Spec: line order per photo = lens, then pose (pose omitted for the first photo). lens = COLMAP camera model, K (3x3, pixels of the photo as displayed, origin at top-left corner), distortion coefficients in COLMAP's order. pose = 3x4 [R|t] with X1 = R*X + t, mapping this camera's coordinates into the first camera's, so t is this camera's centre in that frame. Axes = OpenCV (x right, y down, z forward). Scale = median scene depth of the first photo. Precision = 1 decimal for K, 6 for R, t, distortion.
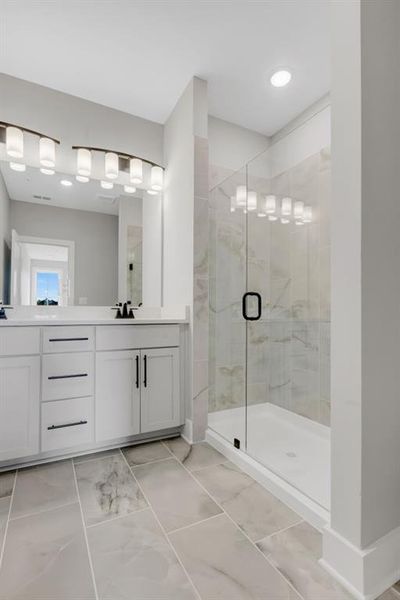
lens RADIAL K [[289.6, 0, 197.8], [0, 289.6, 310.2], [0, 0, 1]] dist [-0.002144, -0.000319]
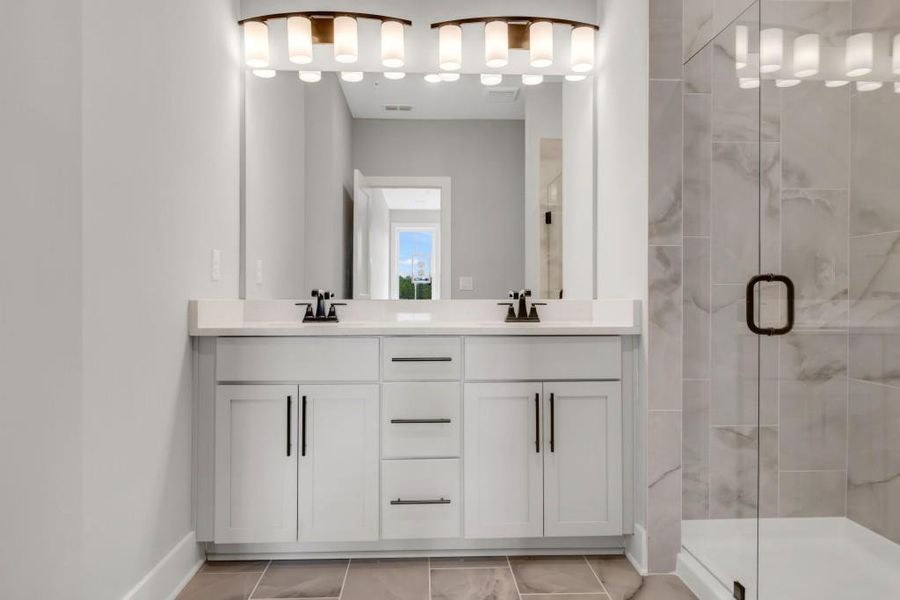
lens RADIAL K [[584.5, 0, 450.0], [0, 584.5, 300.0], [0, 0, 1]] dist [0.002506, 0.000457]
pose [[0.906163, -0.001333, -0.422926, 0.093939], [0.007725, 0.999880, 0.013401, -0.029803], [0.422857, -0.015410, 0.906065, -0.053151]]
